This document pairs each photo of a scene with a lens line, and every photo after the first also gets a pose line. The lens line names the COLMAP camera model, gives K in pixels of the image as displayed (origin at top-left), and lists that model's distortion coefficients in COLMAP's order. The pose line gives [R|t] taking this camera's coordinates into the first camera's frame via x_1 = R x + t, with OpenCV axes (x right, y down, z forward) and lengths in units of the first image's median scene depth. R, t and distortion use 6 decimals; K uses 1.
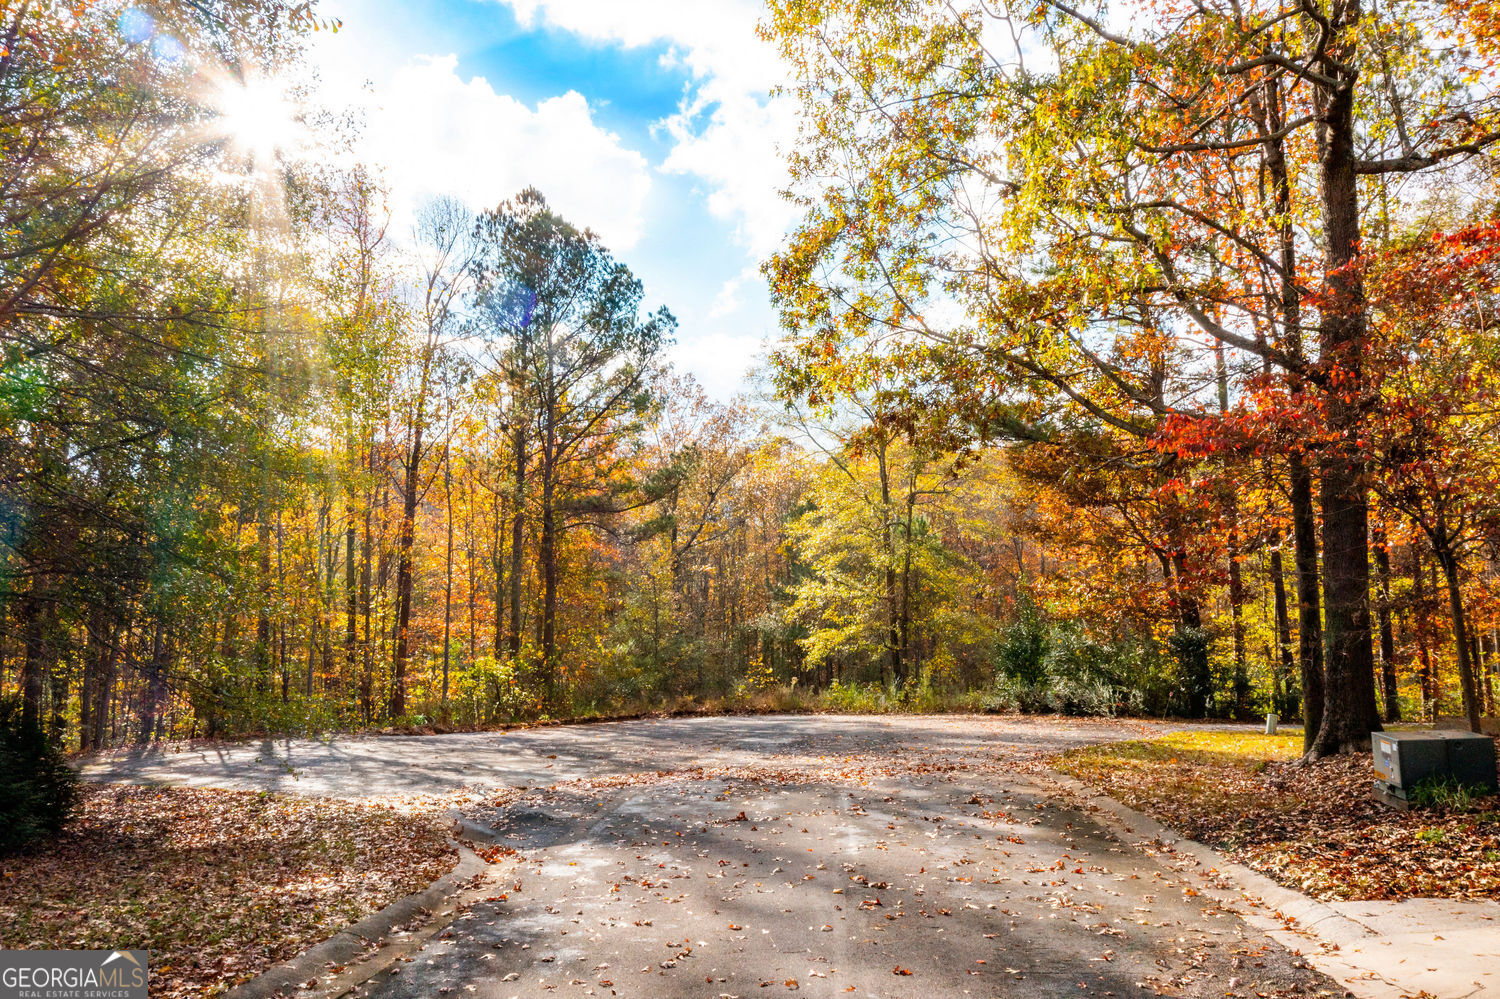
lens RADIAL K [[1172.1, 0, 765.0], [0, 1172.1, 503.7], [0, 0, 1]] dist [-0.029726, 0.013585]
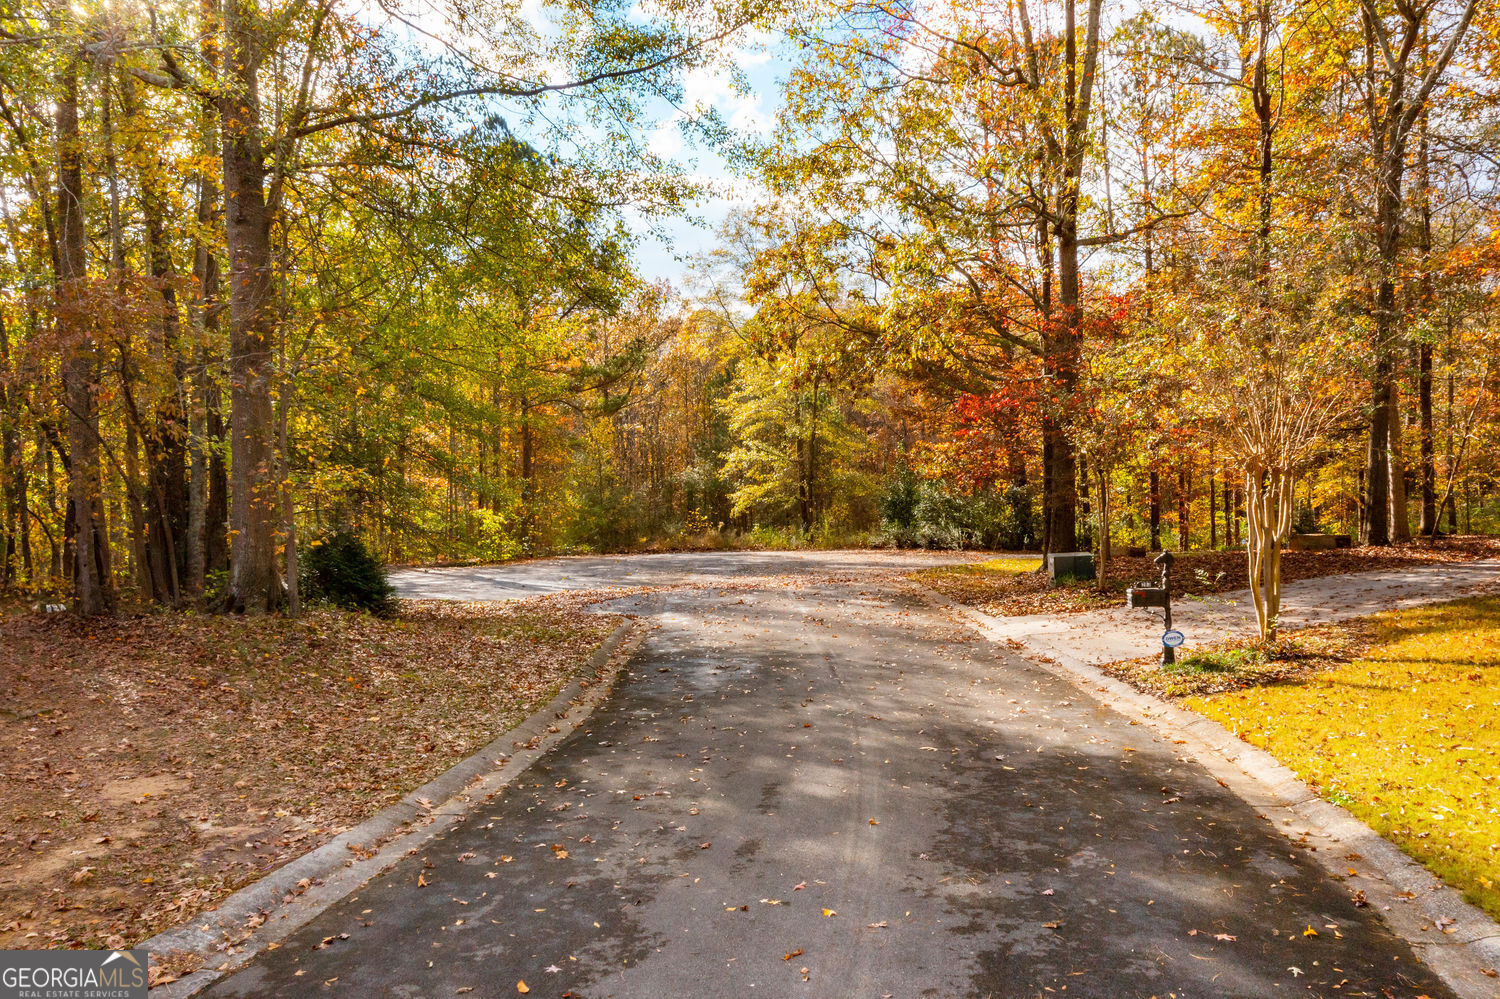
lens RADIAL K [[1172.1, 0, 743.6], [0, 1172.1, 498.8], [0, 0, 1]] dist [-0.029726, 0.013585]
pose [[0.997387, -0.009731, 0.071583, -0.047943], [0.000279, 0.991397, 0.130891, -0.047722], [-0.072241, -0.130529, 0.988809, -0.277038]]
